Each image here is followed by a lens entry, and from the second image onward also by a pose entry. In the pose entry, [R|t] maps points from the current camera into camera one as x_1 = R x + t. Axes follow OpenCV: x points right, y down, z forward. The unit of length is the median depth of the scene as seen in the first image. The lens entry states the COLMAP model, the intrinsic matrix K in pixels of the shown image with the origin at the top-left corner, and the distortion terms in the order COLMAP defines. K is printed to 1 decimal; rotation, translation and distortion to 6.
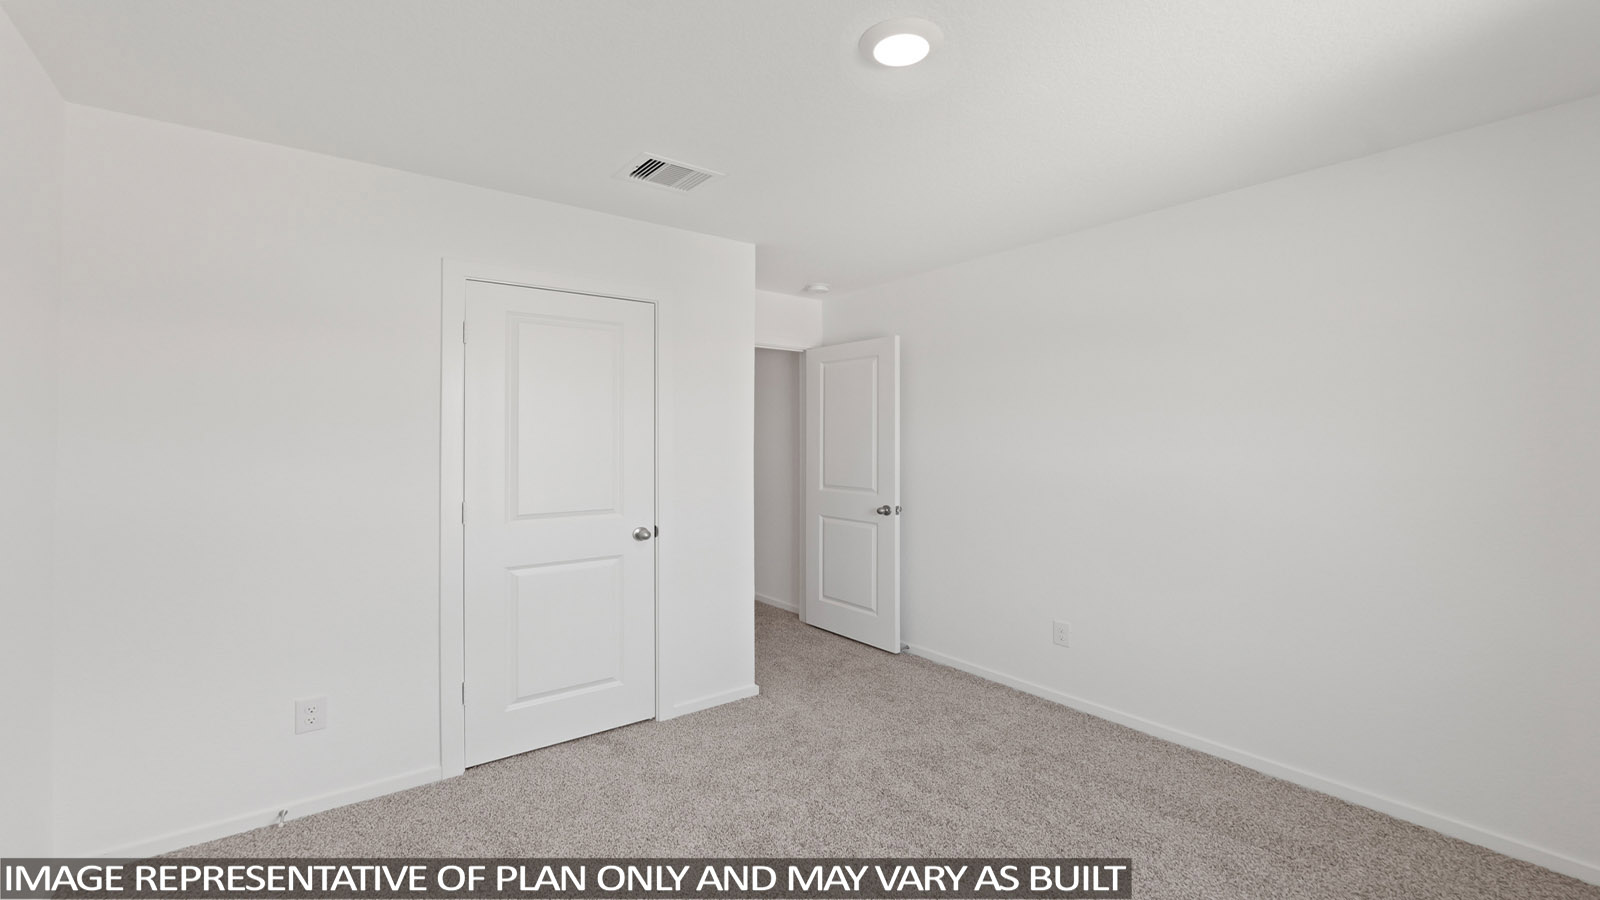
lens RADIAL K [[665.7, 0, 802.7], [0, 665.7, 447.9], [0, 0, 1]] dist [-0.013997, 0.000202]
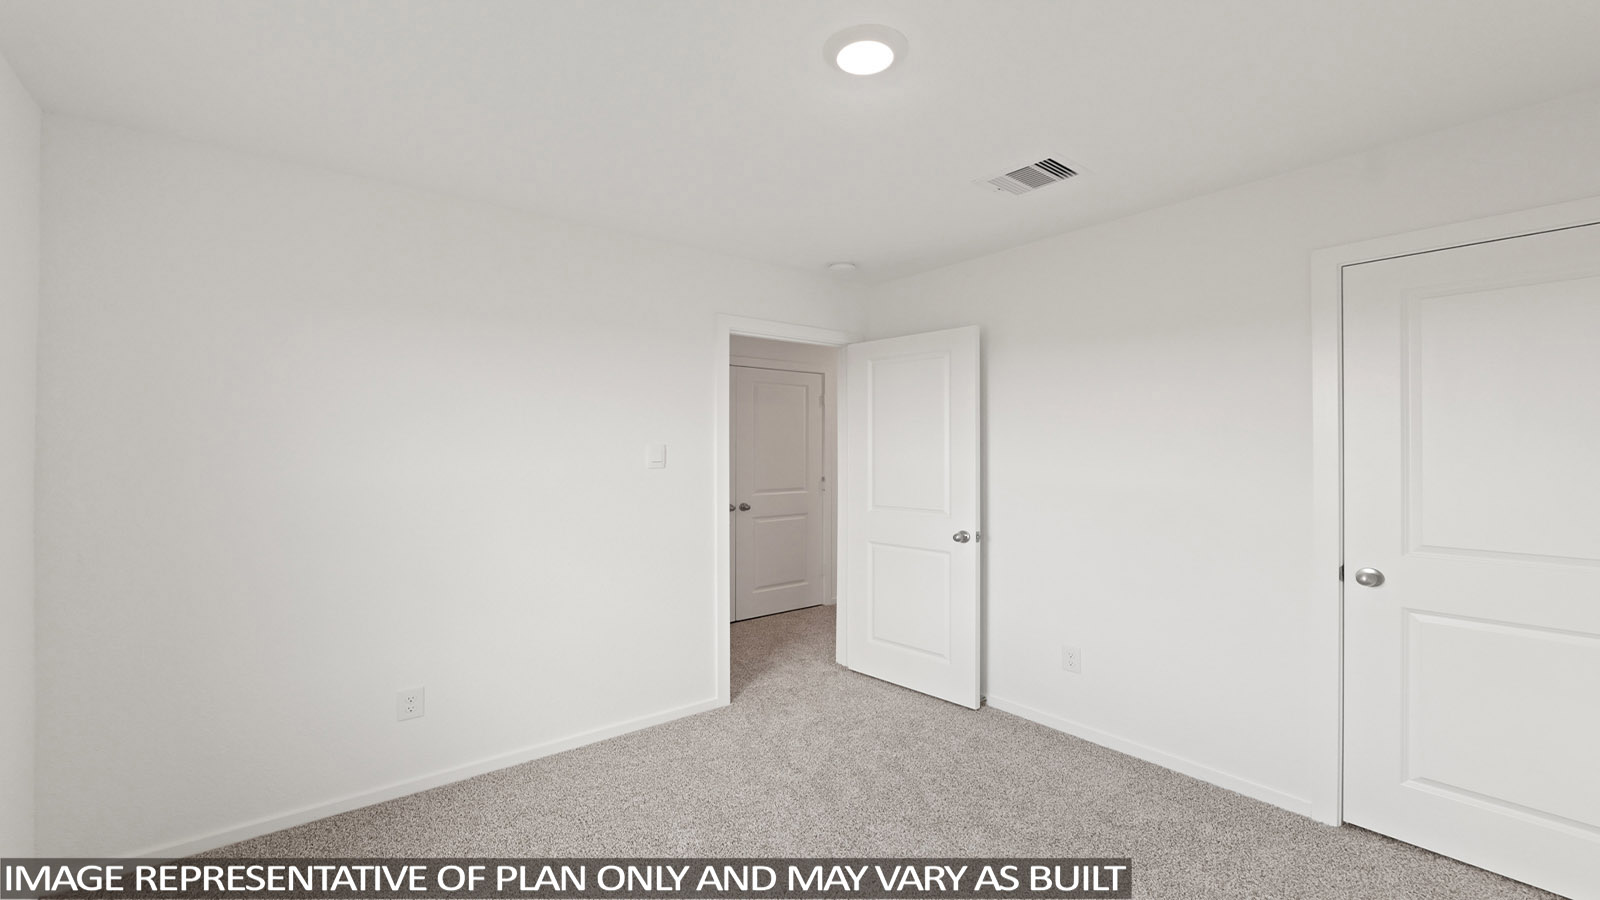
lens RADIAL K [[665.7, 0, 800.9], [0, 665.7, 444.0], [0, 0, 1]] dist [-0.013997, 0.000202]
pose [[0.996275, 0.003151, 0.086177, -0.139610], [-0.001220, 0.999747, -0.022446, -0.003206], [-0.086226, 0.022257, 0.996027, 0.172014]]
